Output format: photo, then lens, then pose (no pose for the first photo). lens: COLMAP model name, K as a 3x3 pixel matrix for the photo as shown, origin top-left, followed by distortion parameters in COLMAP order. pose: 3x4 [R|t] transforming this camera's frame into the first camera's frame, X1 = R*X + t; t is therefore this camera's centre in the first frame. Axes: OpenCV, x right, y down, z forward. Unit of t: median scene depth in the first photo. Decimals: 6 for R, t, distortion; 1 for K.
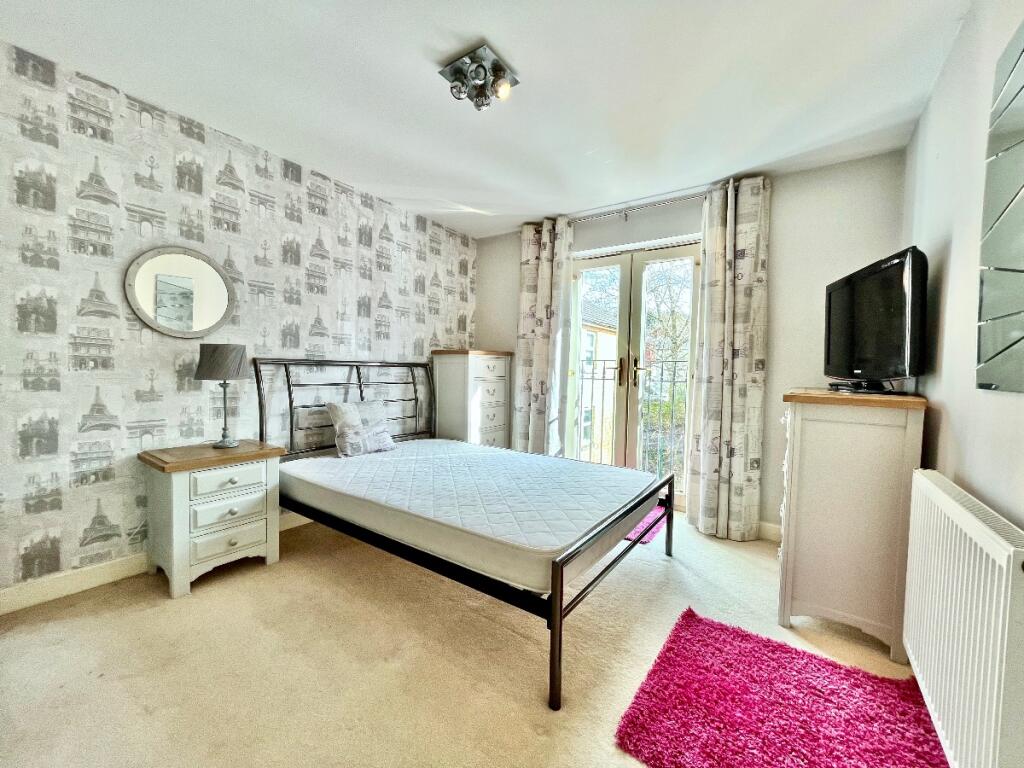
lens RADIAL K [[412.5, 0, 510.5], [0, 412.5, 385.1], [0, 0, 1]] dist [0.000382, 0.000069]
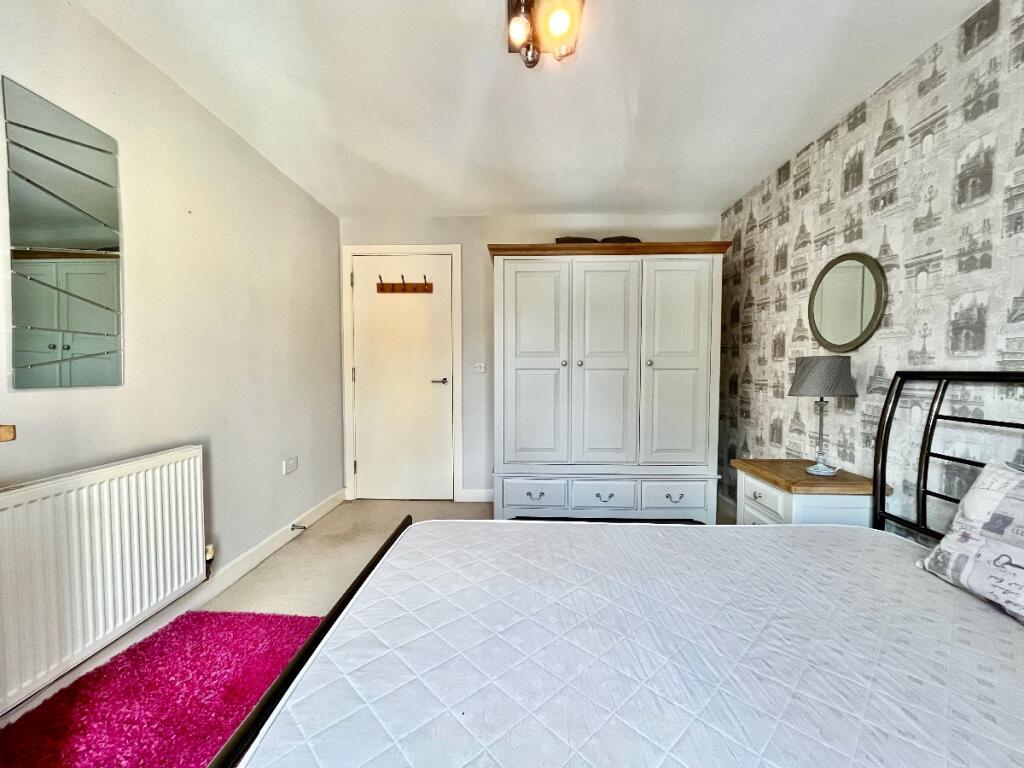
lens RADIAL K [[412.5, 0, 511.2], [0, 412.5, 384.4], [0, 0, 1]] dist [0.000382, 0.000069]
pose [[-0.833364, -0.004212, -0.552708, 0.335350], [-0.043612, 0.997354, 0.058157, -0.060497], [0.551001, 0.072570, -0.831343, 1.339759]]
